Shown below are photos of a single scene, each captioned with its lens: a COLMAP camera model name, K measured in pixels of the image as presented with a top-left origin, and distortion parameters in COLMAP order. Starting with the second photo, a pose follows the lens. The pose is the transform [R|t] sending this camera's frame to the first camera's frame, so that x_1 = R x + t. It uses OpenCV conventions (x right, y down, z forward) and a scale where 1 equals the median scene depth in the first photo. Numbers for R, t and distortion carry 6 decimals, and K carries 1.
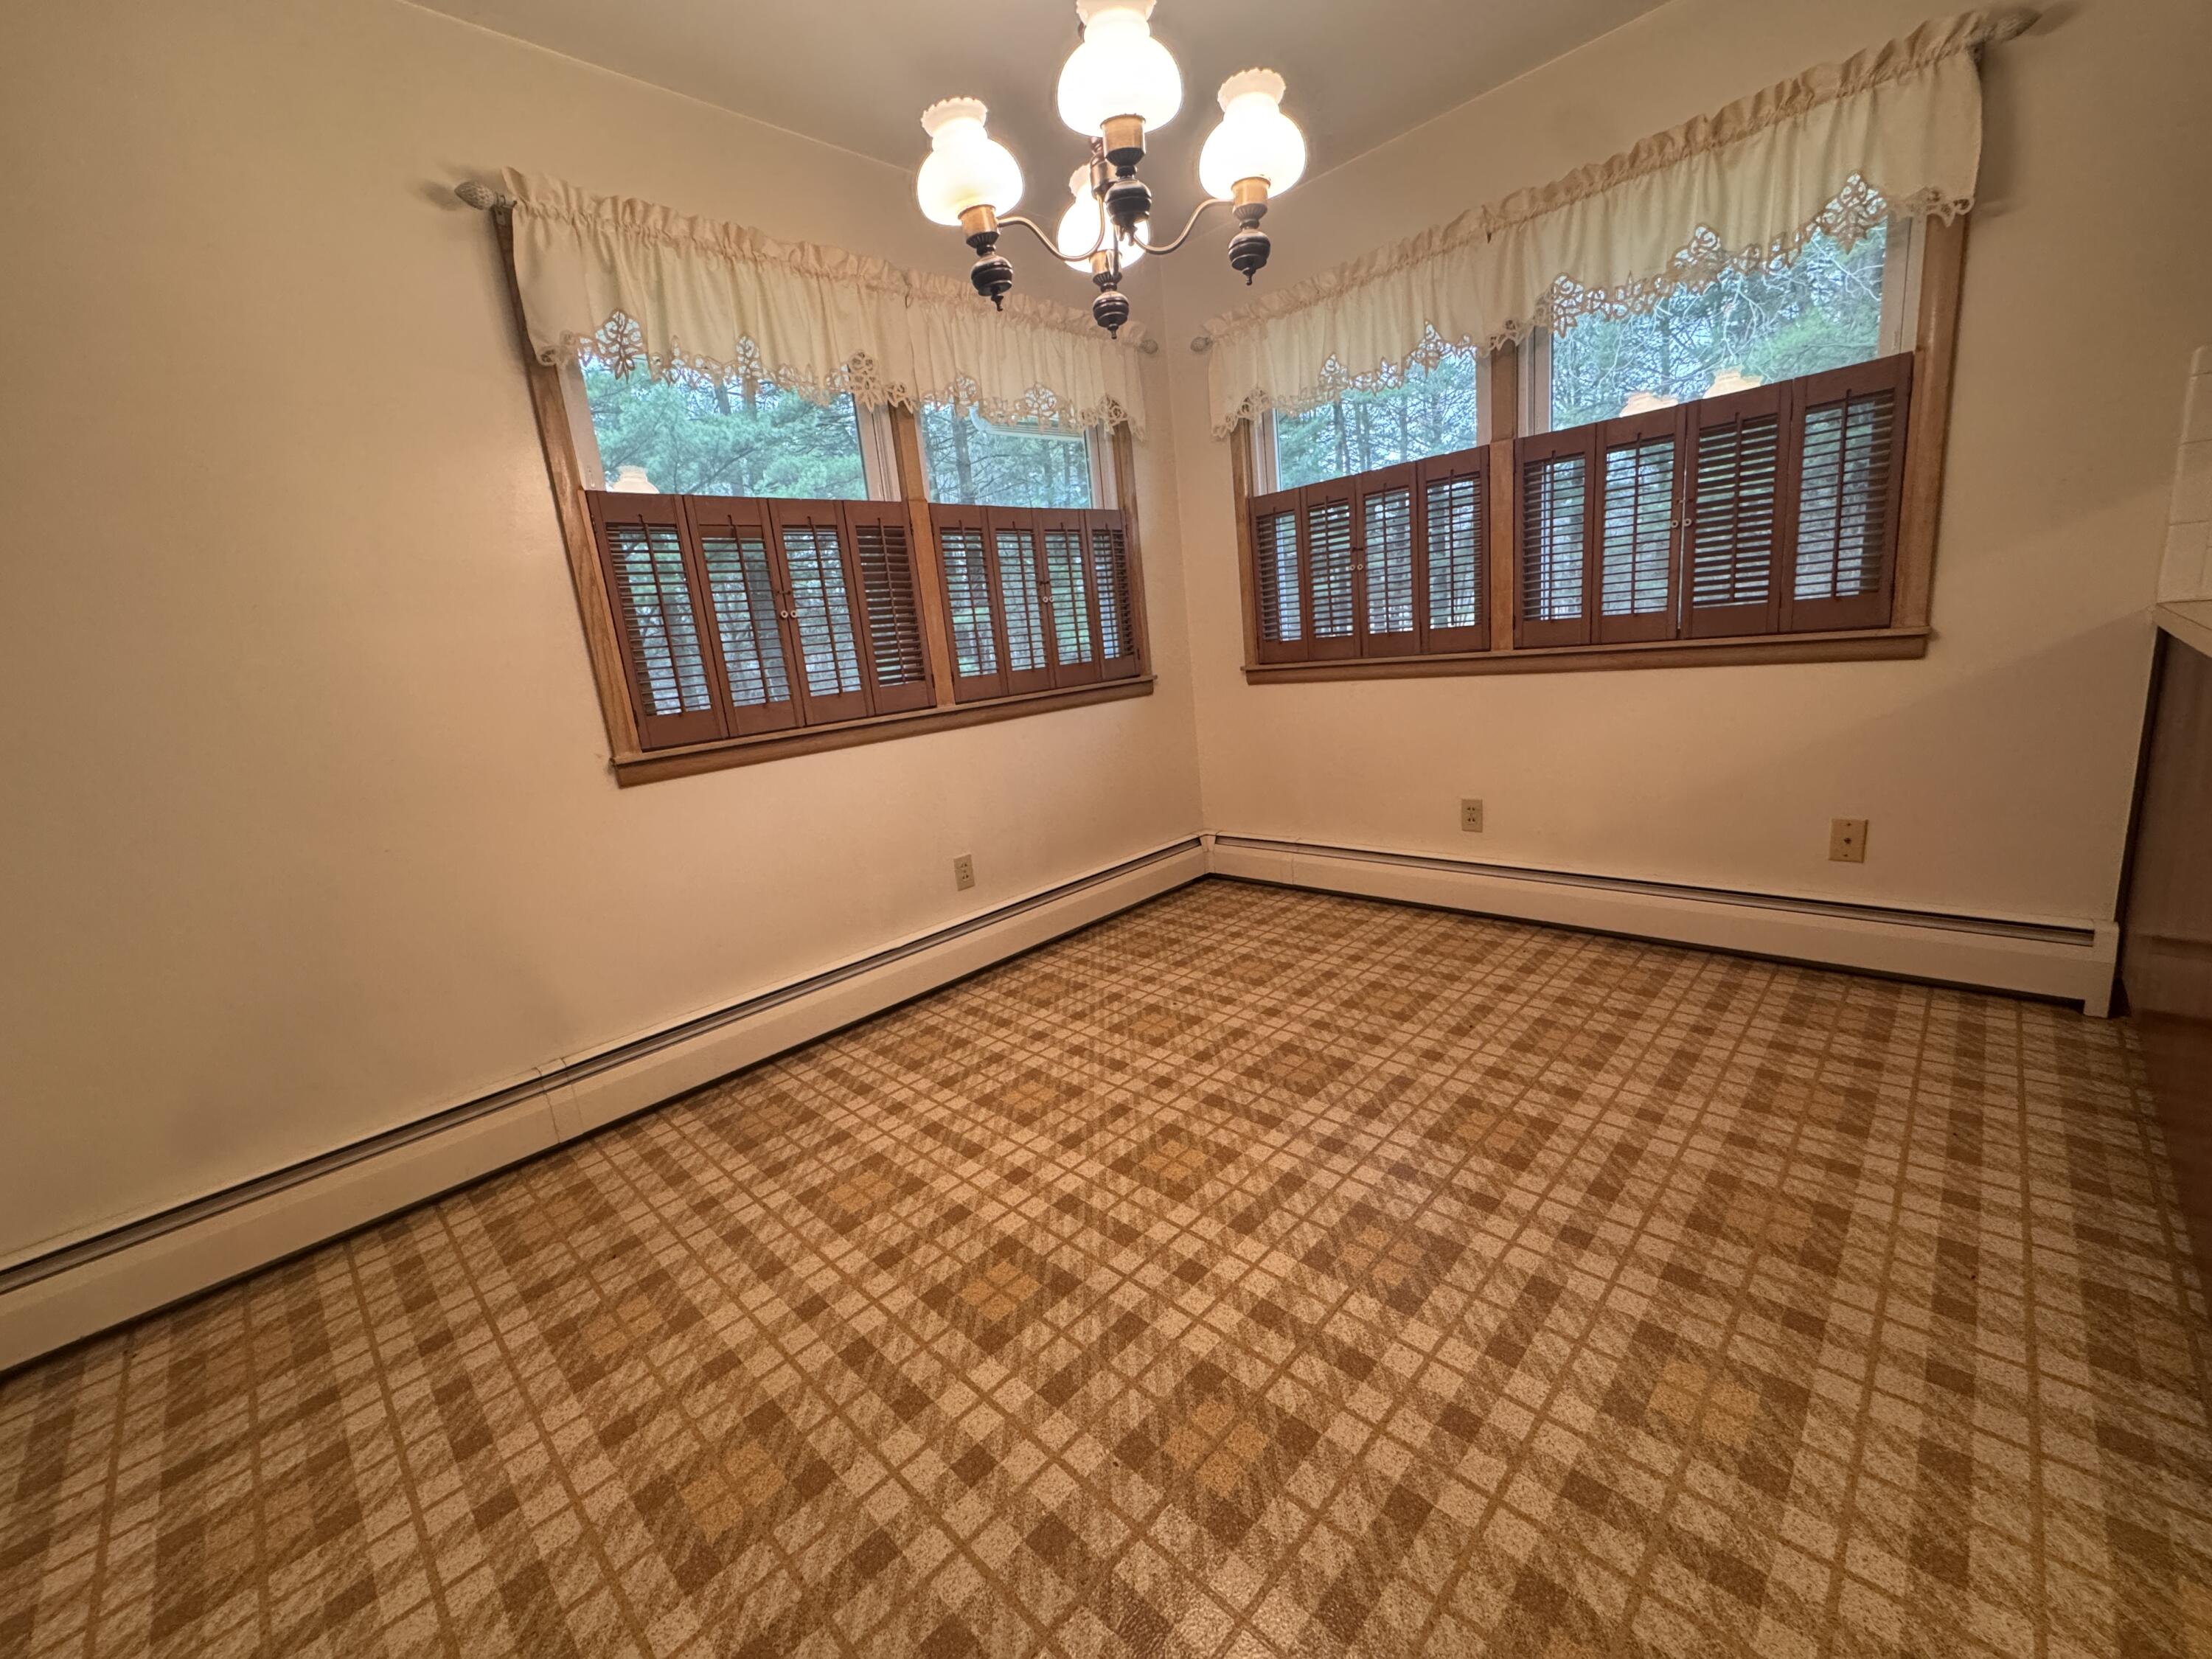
lens RADIAL K [[881.4, 0, 1102.0], [0, 881.4, 857.5], [0, 0, 1]] dist [-0.003750, 0.000459]
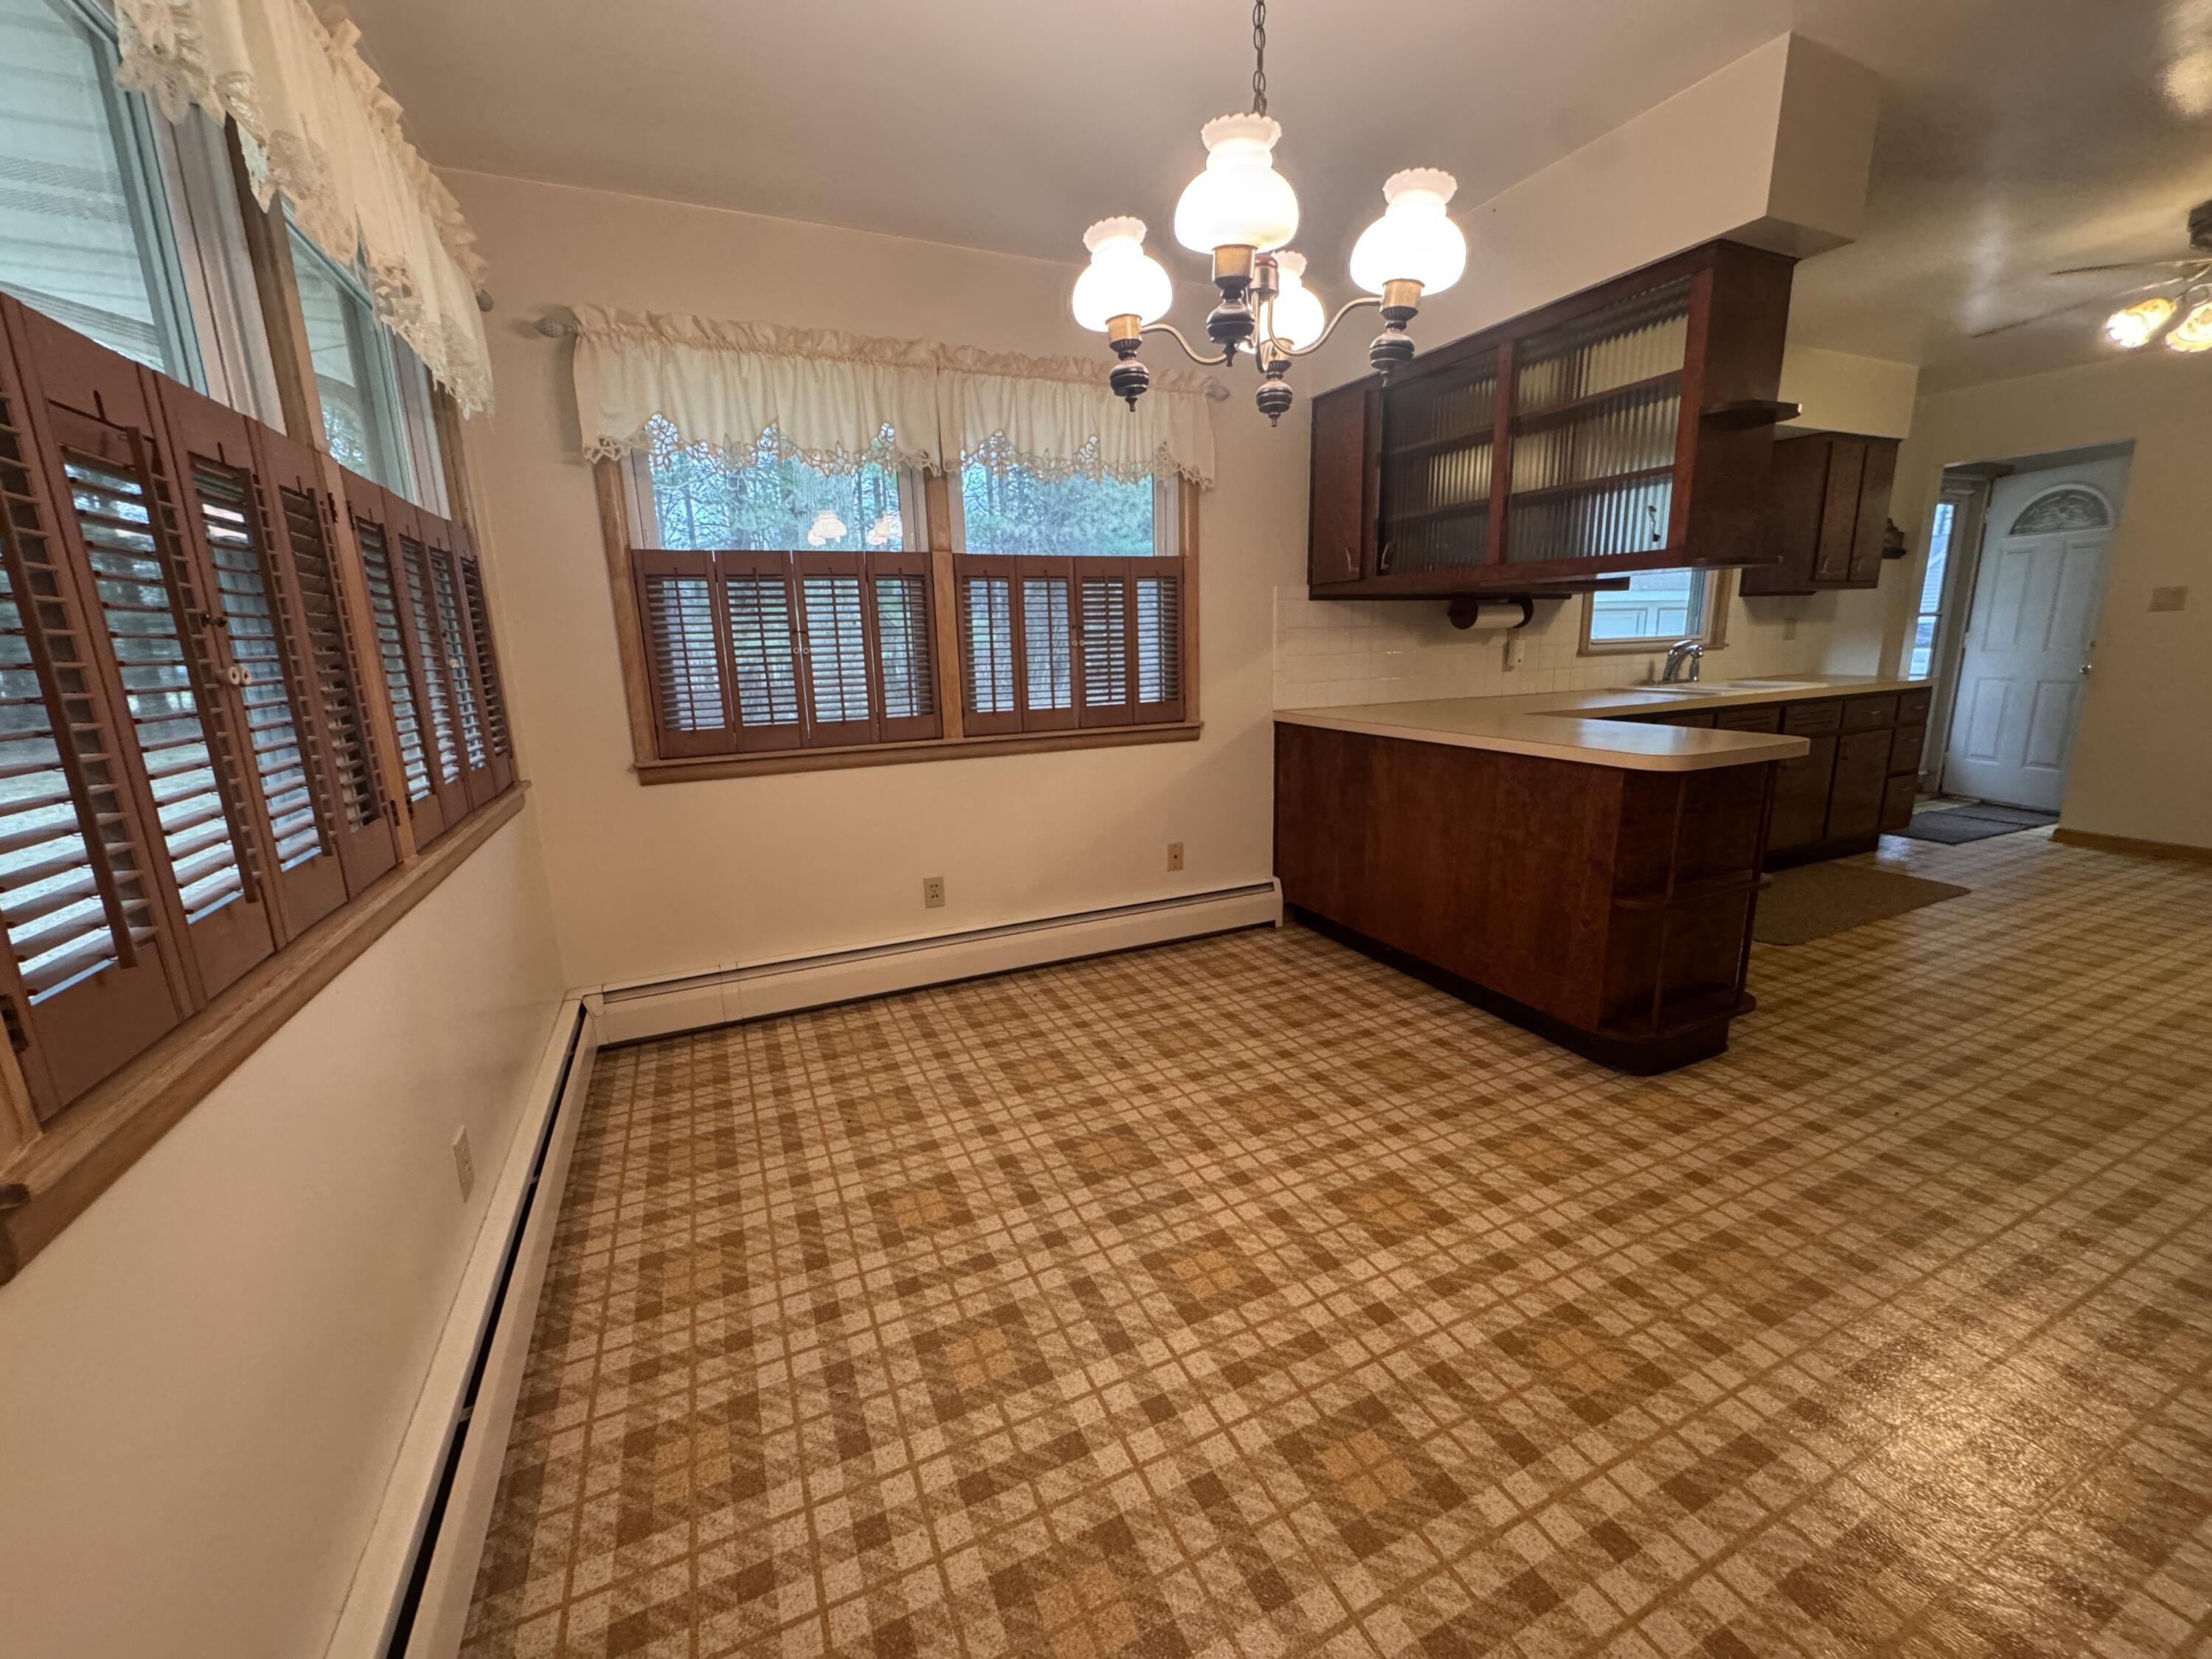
lens RADIAL K [[881.4, 0, 1139.2], [0, 881.4, 831.2], [0, 0, 1]] dist [-0.003750, 0.000459]
pose [[0.343356, -0.111854, 0.932521, -0.640897], [0.220998, 0.974627, 0.035532, -0.139266], [-0.912834, 0.193885, 0.359364, 0.532126]]
